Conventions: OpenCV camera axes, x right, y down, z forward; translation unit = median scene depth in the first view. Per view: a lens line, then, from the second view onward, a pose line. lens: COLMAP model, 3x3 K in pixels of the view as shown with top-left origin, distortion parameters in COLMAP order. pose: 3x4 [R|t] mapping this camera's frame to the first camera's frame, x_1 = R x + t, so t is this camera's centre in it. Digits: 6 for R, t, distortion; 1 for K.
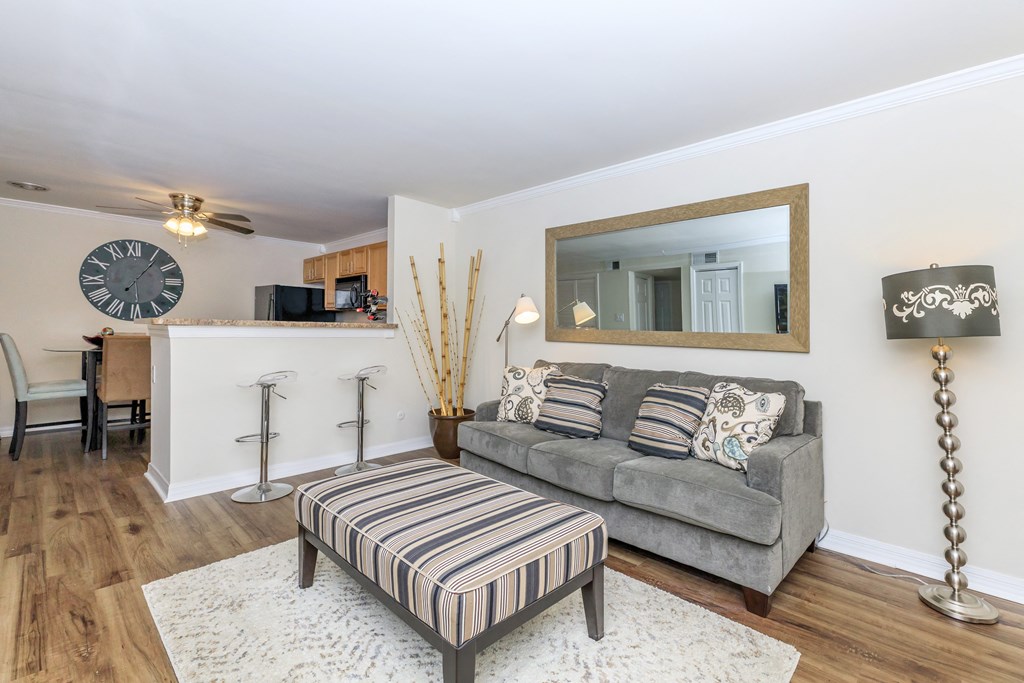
lens RADIAL K [[451.9, 0, 500.9], [0, 451.9, 326.3], [0, 0, 1]] dist [0.002609, -0.000427]
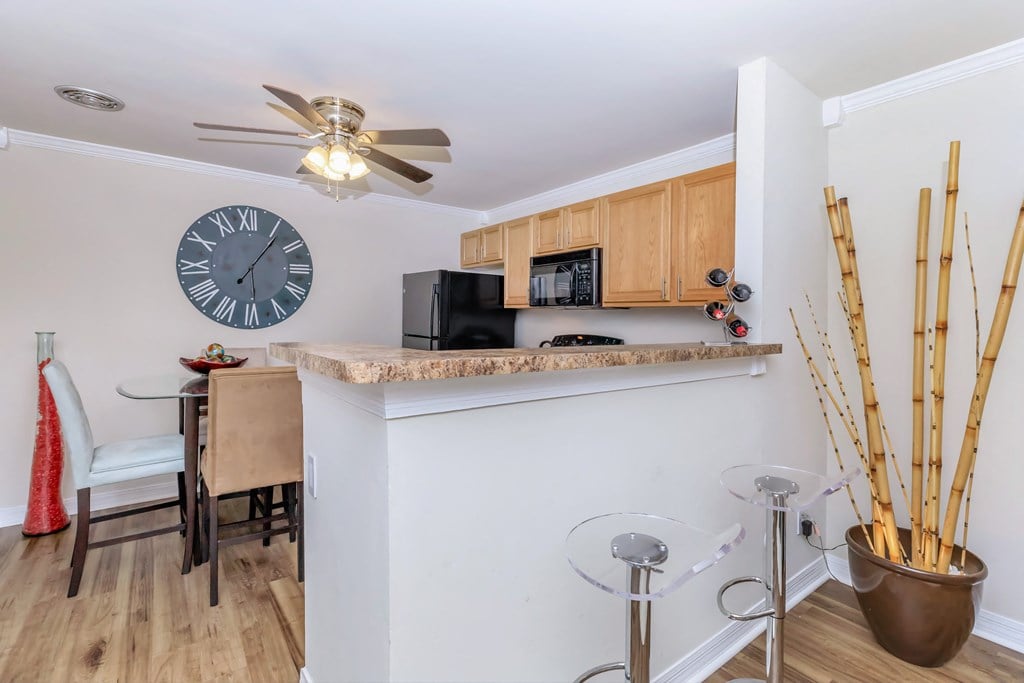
lens RADIAL K [[451.9, 0, 470.3], [0, 451.9, 323.9], [0, 0, 1]] dist [0.002609, -0.000427]
pose [[0.980261, -0.002814, -0.197686, -0.372555], [0.005765, 0.999880, 0.014352, -0.027403], [0.197622, -0.015208, 0.980160, 0.426482]]
